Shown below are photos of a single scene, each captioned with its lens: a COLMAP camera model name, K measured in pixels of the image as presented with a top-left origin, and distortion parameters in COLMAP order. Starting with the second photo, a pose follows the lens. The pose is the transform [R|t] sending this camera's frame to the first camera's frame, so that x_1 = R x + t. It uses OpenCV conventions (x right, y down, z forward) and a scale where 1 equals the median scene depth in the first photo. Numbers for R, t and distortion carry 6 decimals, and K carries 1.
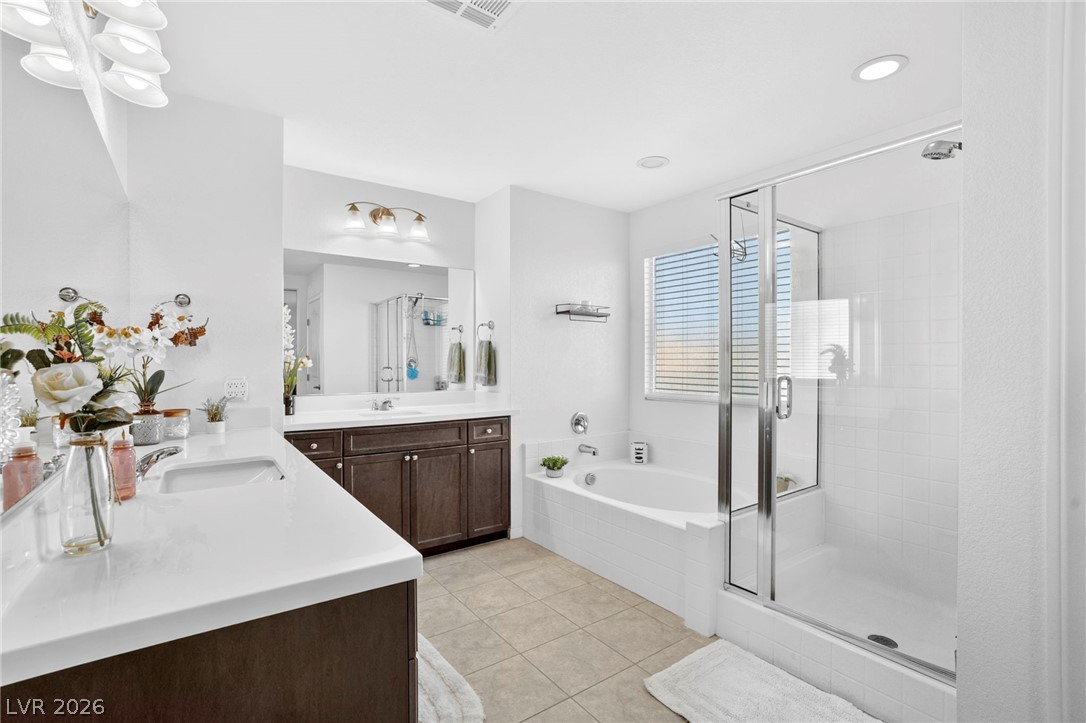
lens RADIAL K [[495.2, 0, 547.9], [0, 495.2, 363.0], [0, 0, 1]] dist [-0.058751, 0.012937]
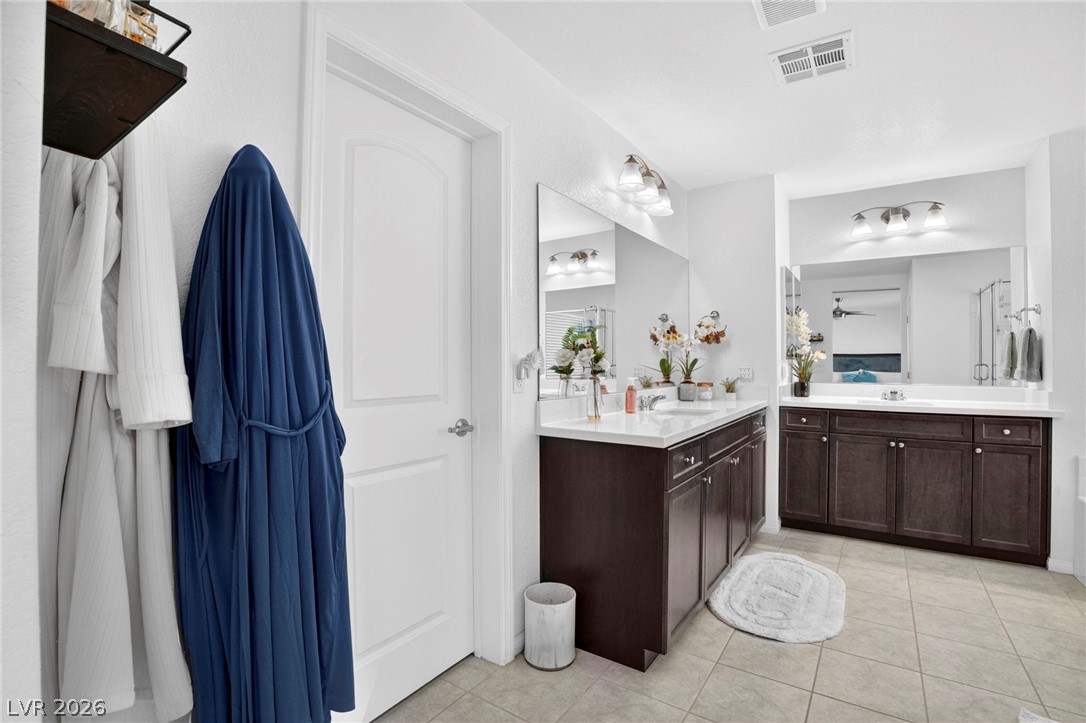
lens RADIAL K [[495.2, 0, 547.9], [0, 495.2, 363.0], [0, 0, 1]] dist [-0.058751, 0.012937]
pose [[0.346978, 0.004679, -0.937862, 0.423004], [-0.006029, 0.999978, 0.002758, 0.019962], [0.937854, 0.004698, 0.346999, -0.058379]]
